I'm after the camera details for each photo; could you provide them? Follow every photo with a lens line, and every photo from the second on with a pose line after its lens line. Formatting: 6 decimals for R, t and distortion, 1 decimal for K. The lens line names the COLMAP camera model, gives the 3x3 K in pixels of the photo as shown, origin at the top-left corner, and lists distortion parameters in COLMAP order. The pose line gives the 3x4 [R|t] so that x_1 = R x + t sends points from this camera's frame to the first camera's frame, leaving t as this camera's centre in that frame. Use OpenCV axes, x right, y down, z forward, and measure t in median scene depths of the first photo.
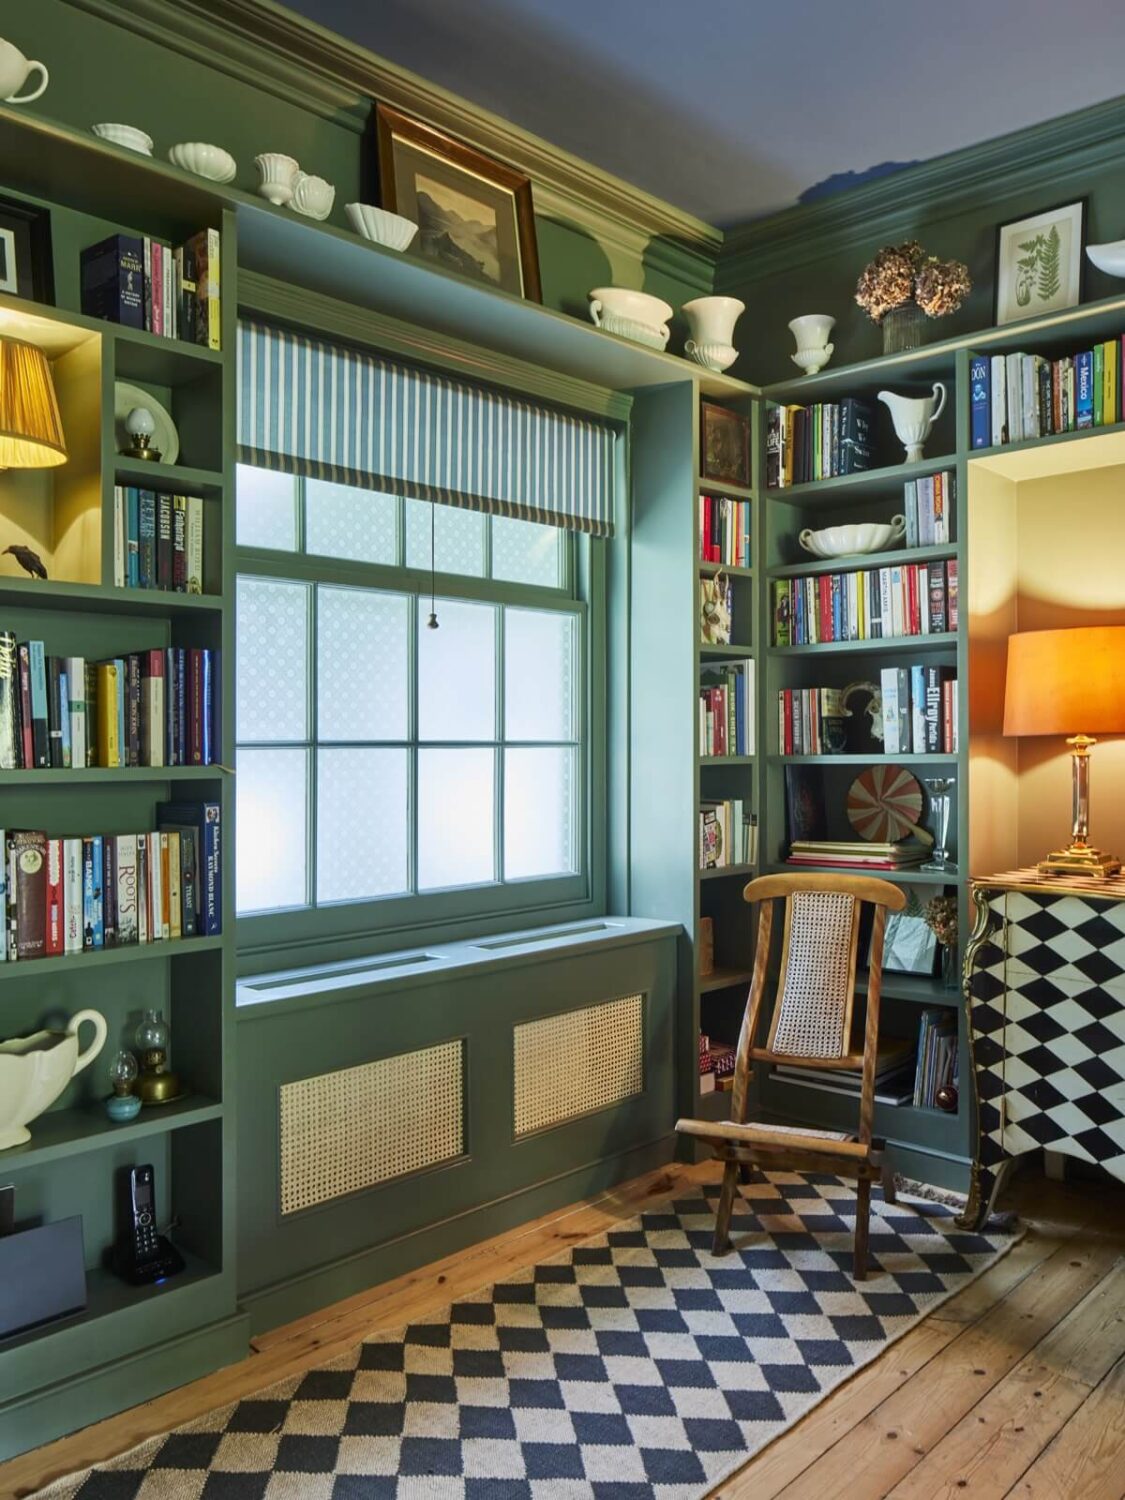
lens RADIAL K [[1126.6, 0, 562.3], [0, 1126.6, 772.7], [0, 0, 1]] dist [-0.006511, 0.000575]
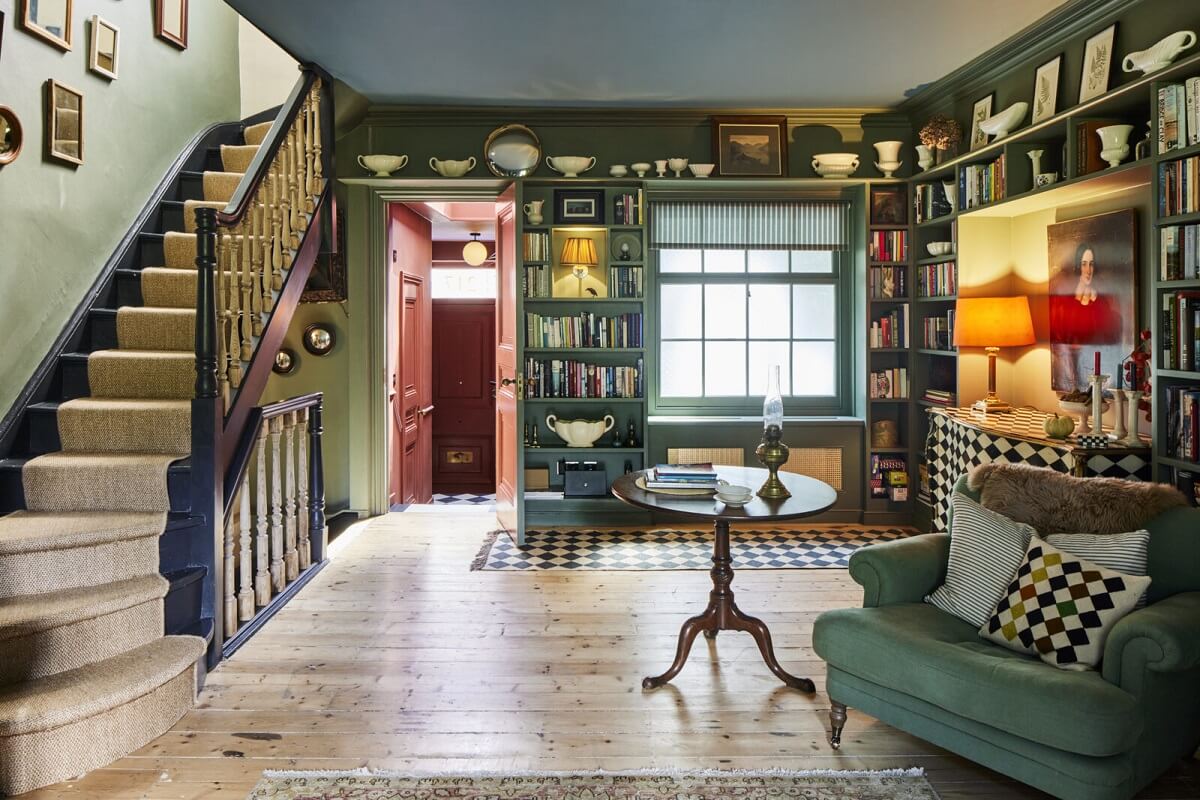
lens RADIAL K [[802.4, 0, 600.0], [0, 802.4, 400.0], [0, 0, 1]] dist [0.000540, 0.000771]
pose [[0.688344, 0.084454, -0.720451, 1.041463], [-0.021817, 0.995160, 0.095812, -0.060268], [0.725056, -0.050234, 0.686855, -0.578186]]
